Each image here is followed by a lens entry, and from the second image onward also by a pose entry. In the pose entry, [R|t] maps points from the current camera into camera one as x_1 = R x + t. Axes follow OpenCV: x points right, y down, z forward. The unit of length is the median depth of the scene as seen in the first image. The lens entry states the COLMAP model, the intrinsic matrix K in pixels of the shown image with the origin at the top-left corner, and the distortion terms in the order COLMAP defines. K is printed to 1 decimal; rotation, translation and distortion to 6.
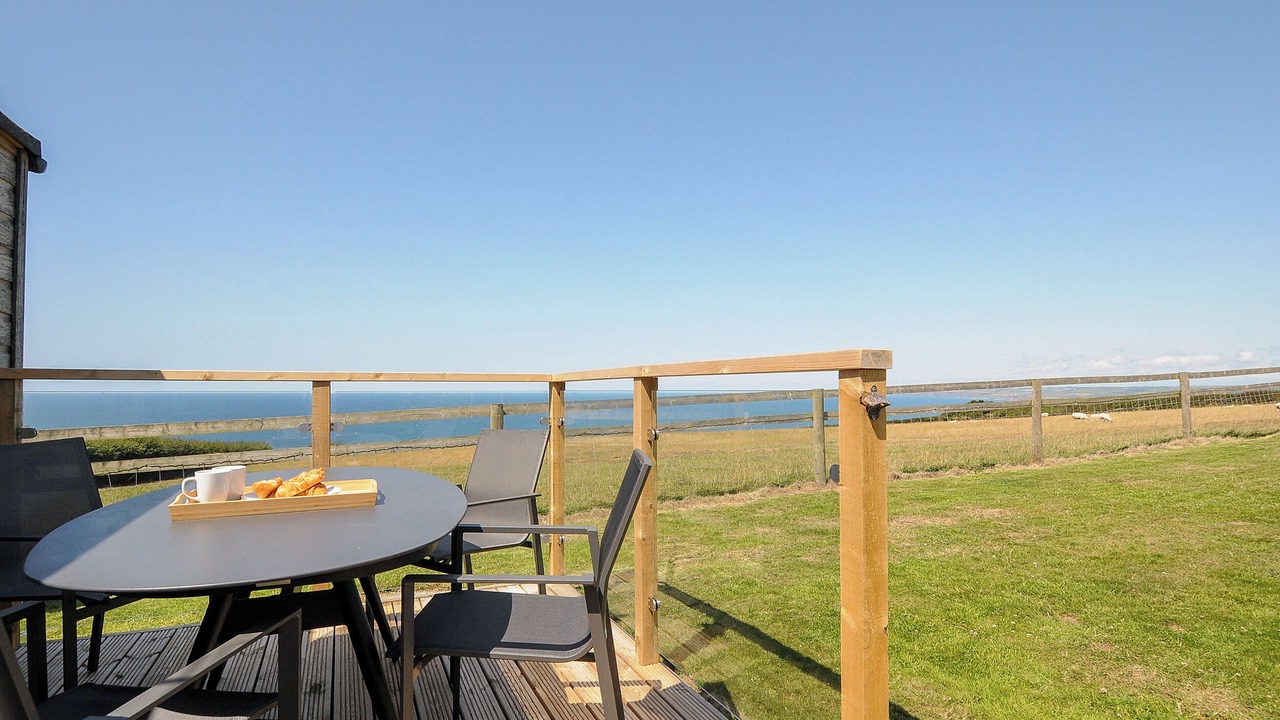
lens RADIAL K [[671.6, 0, 644.0], [0, 671.6, 370.7], [0, 0, 1]] dist [-0.005161, -0.016301]
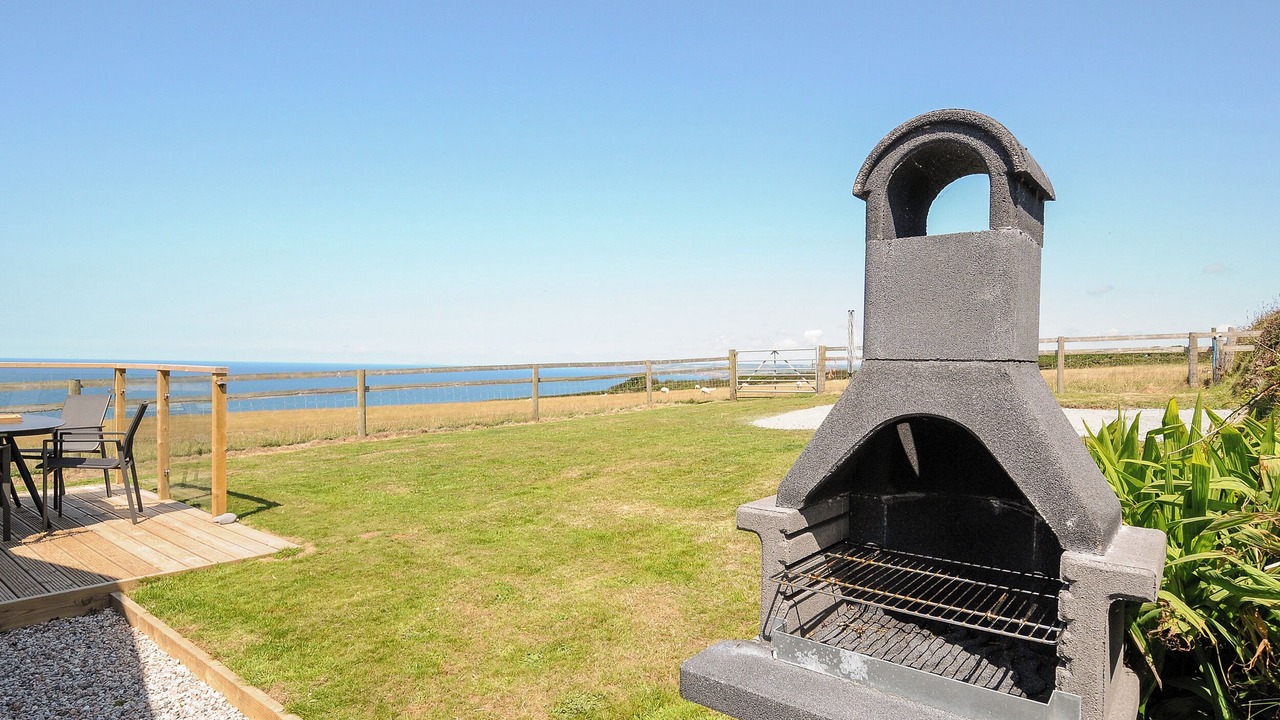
lens RADIAL K [[671.6, 0, 644.0], [0, 671.6, 370.7], [0, 0, 1]] dist [-0.005161, -0.016301]
pose [[0.877350, 0.012235, 0.479695, 0.123443], [-0.030637, 0.999064, 0.030552, -0.037726], [-0.478872, -0.041501, 0.876903, -0.611315]]
